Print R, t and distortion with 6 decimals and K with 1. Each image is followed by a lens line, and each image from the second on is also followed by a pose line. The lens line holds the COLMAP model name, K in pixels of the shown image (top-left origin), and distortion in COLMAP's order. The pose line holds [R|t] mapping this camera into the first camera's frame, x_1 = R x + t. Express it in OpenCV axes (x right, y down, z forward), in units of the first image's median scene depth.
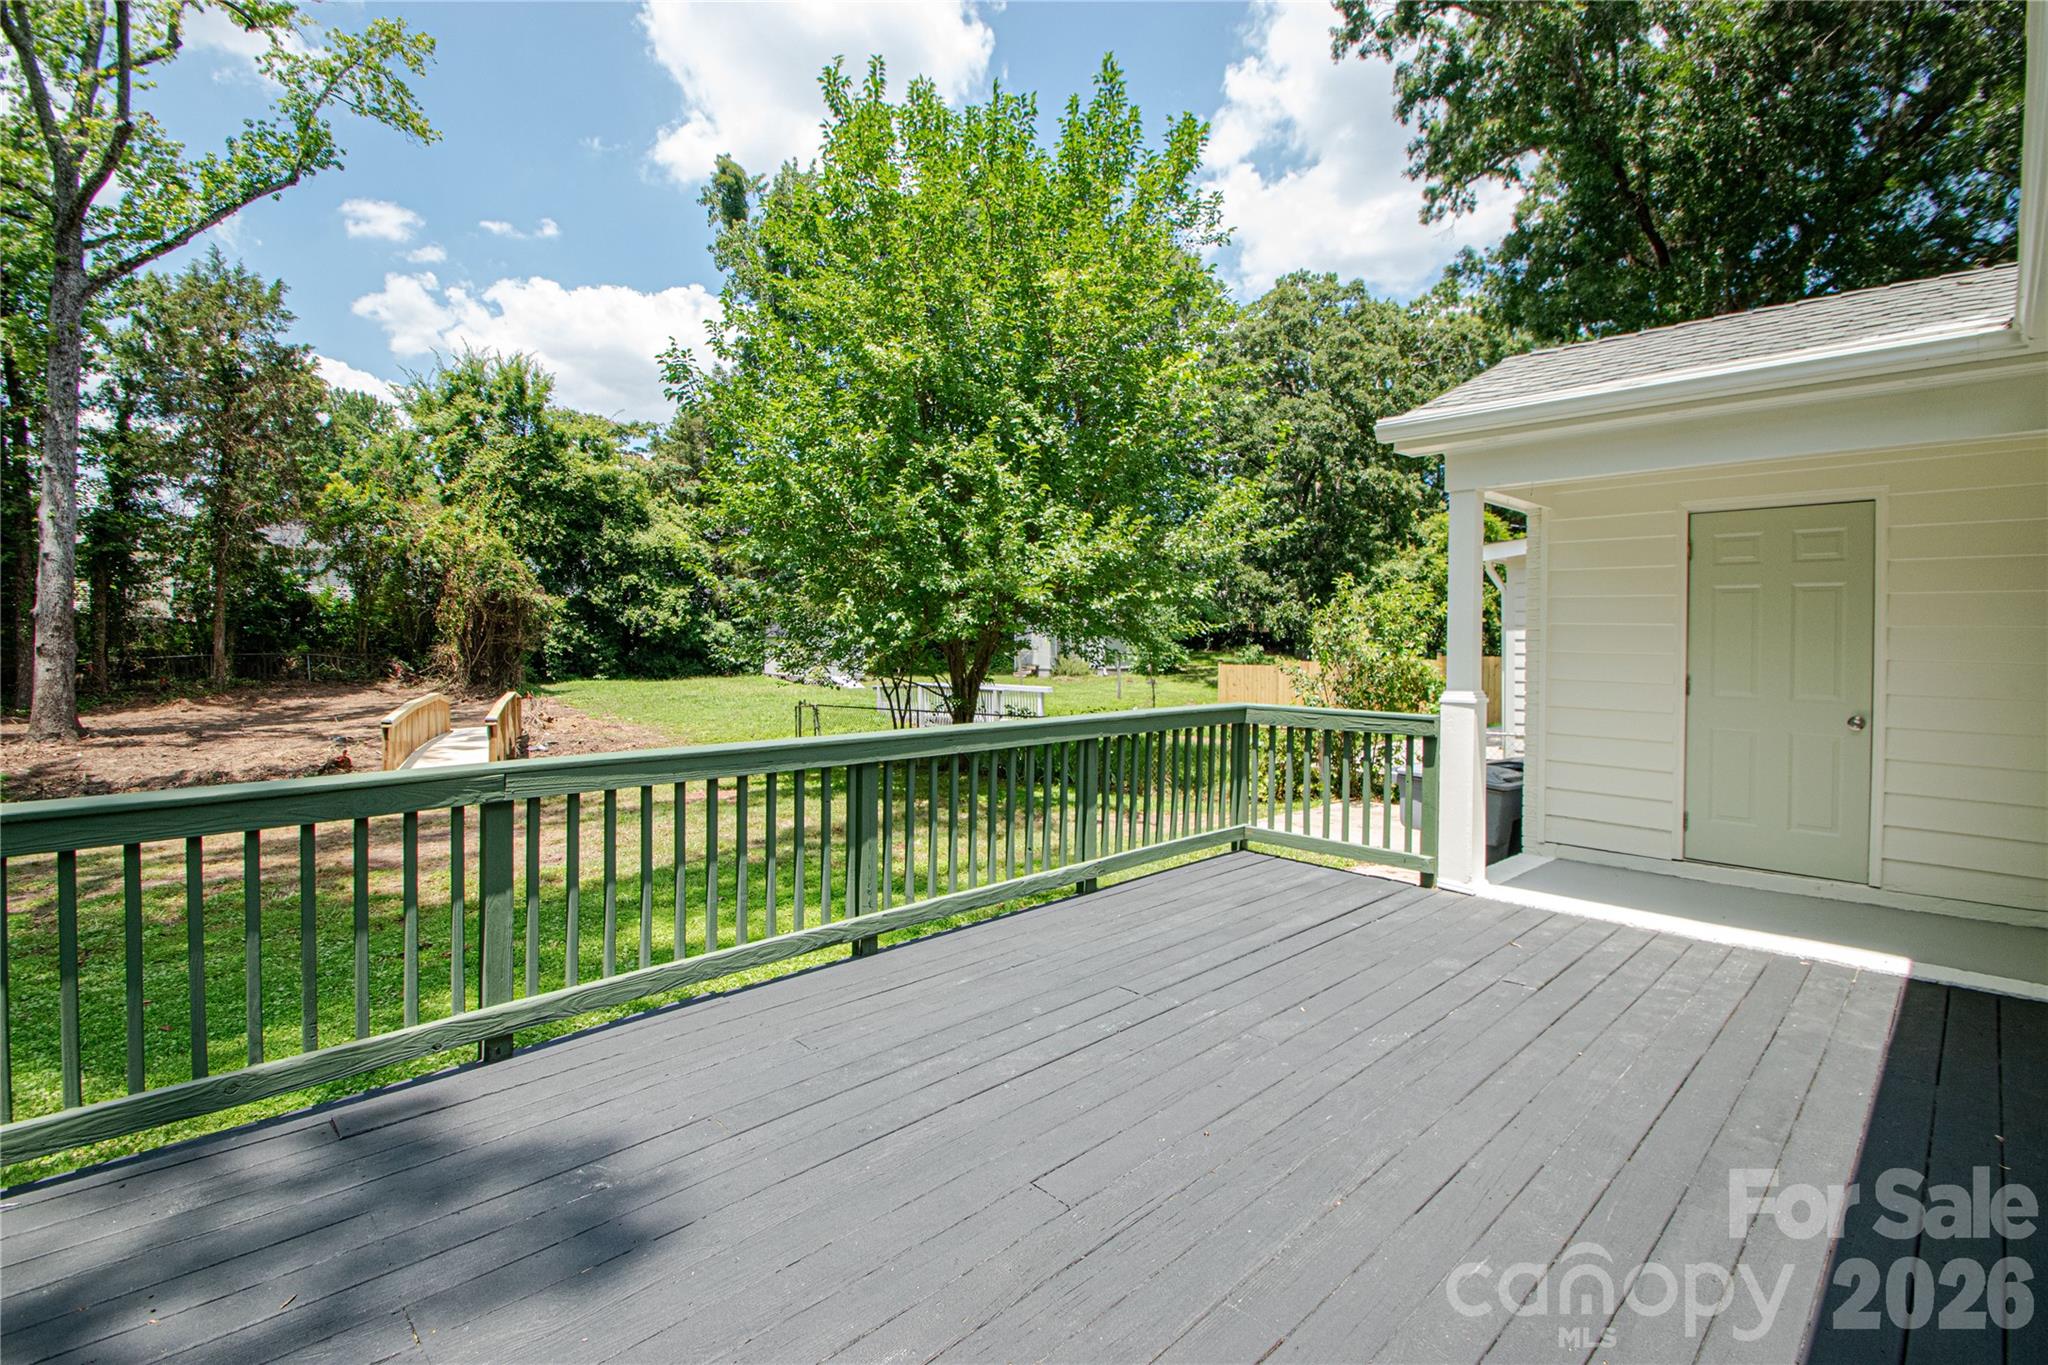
lens RADIAL K [[937.5, 0, 1013.4], [0, 937.5, 648.0], [0, 0, 1]] dist [-0.000410, -0.000220]
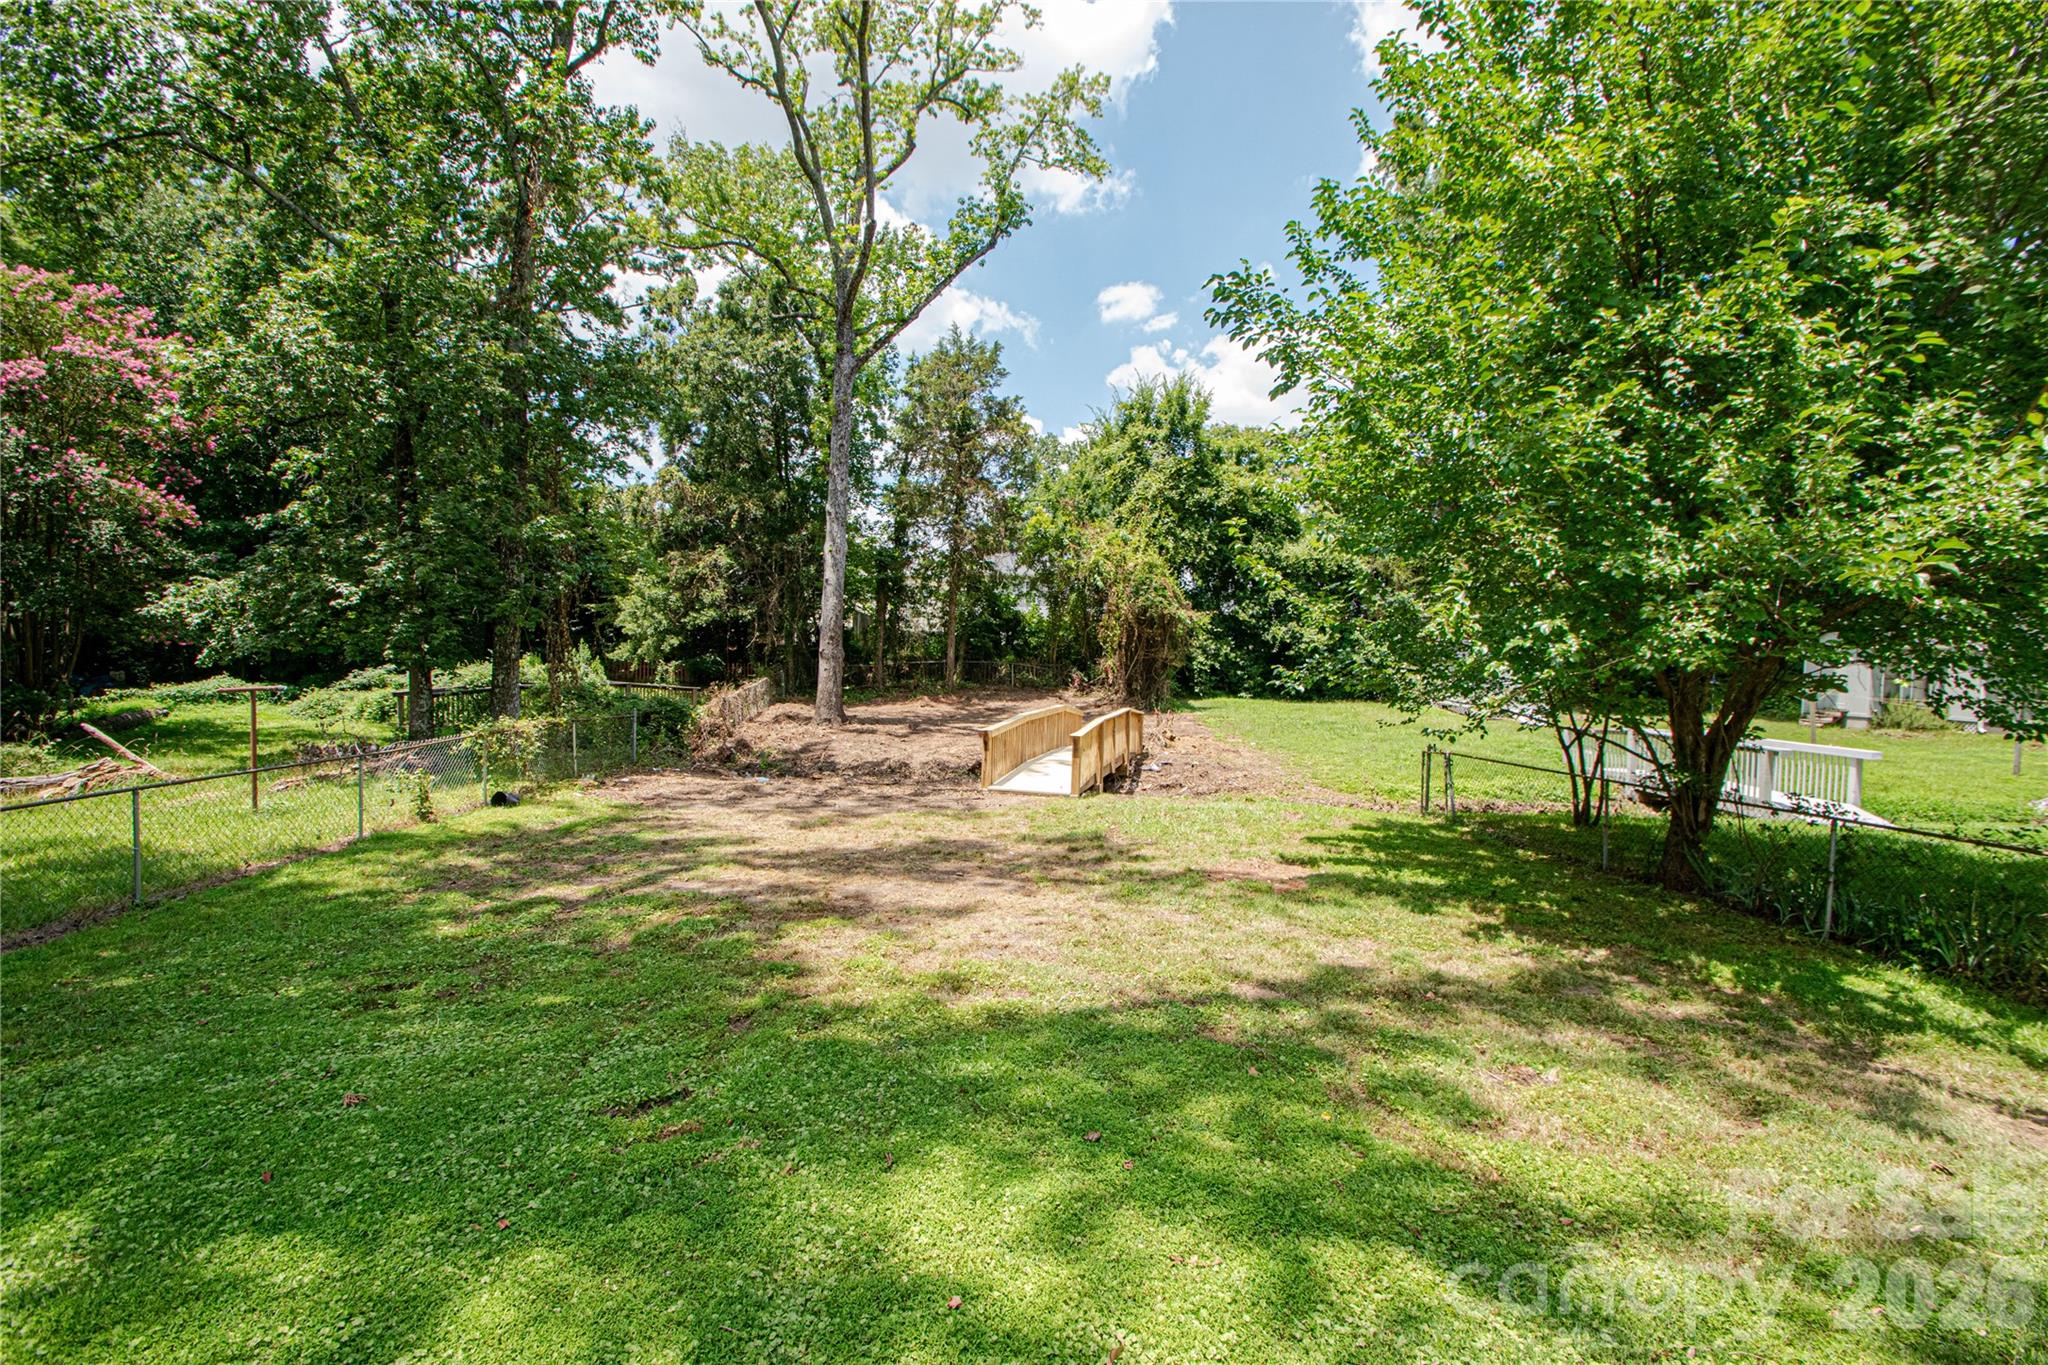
lens RADIAL K [[918.2, 0, 1024.0], [0, 918.2, 682.5], [0, 0, 1]] dist [0.020643, -0.019567]
pose [[0.765835, 0.041895, -0.641671, -0.003245], [-0.031178, 0.999121, 0.028023, -0.002090], [0.642281, -0.001455, 0.766468, 0.138111]]
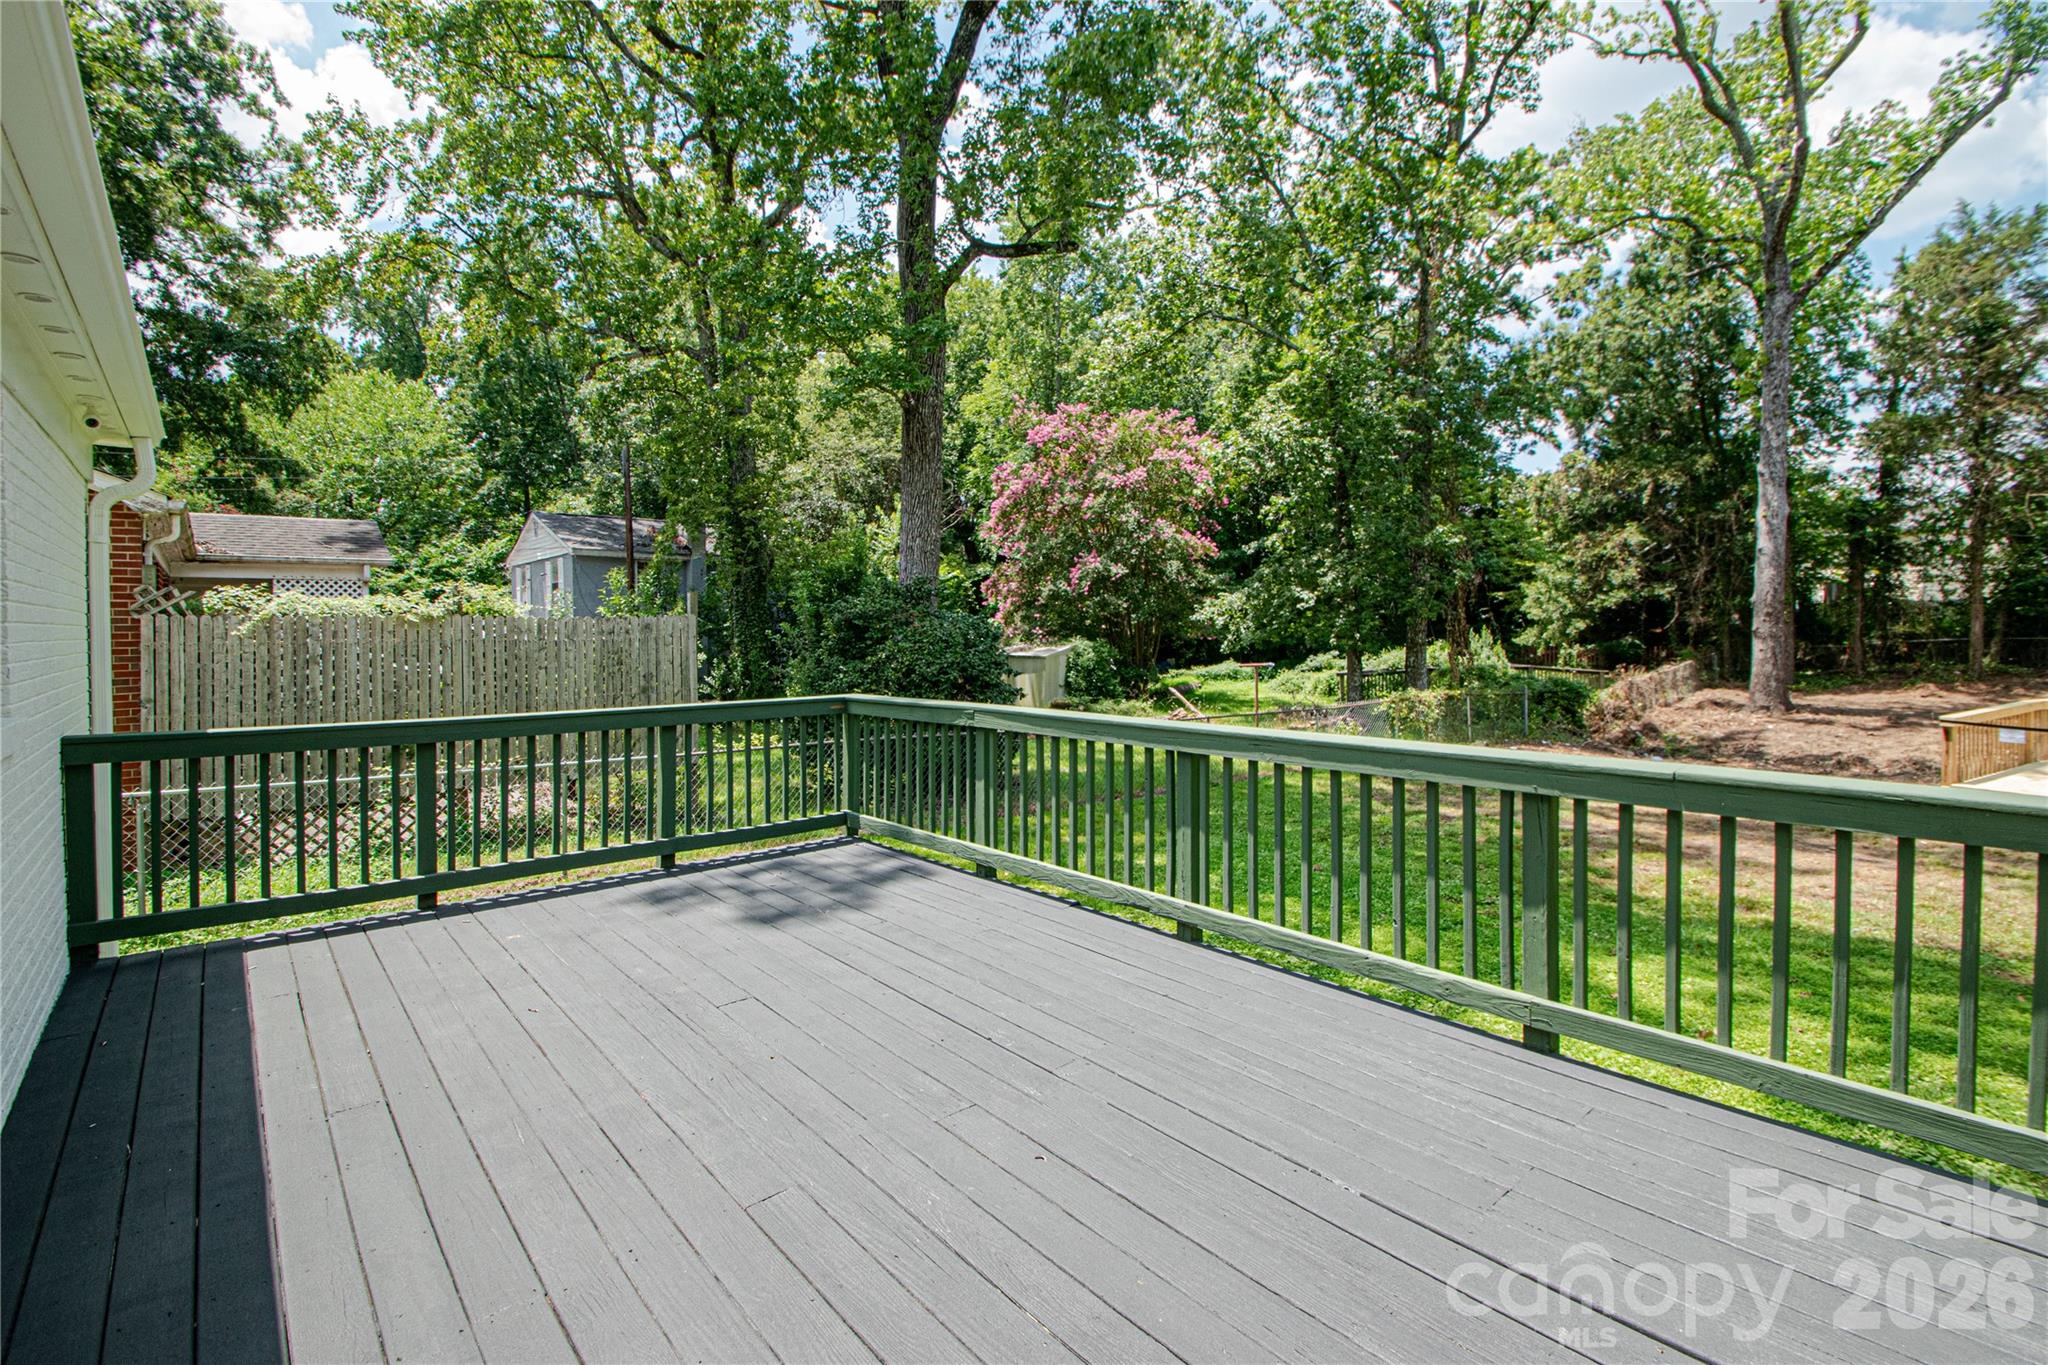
lens RADIAL K [[925.0, 0, 1030.4], [0, 925.0, 633.1], [0, 0, 1]] dist [0.026163, -0.019967]
pose [[-0.046214, 0.004209, -0.998923, 0.107302], [0.000240, 0.999991, 0.004203, -0.001996], [0.998932, -0.000045, -0.046215, 0.108284]]
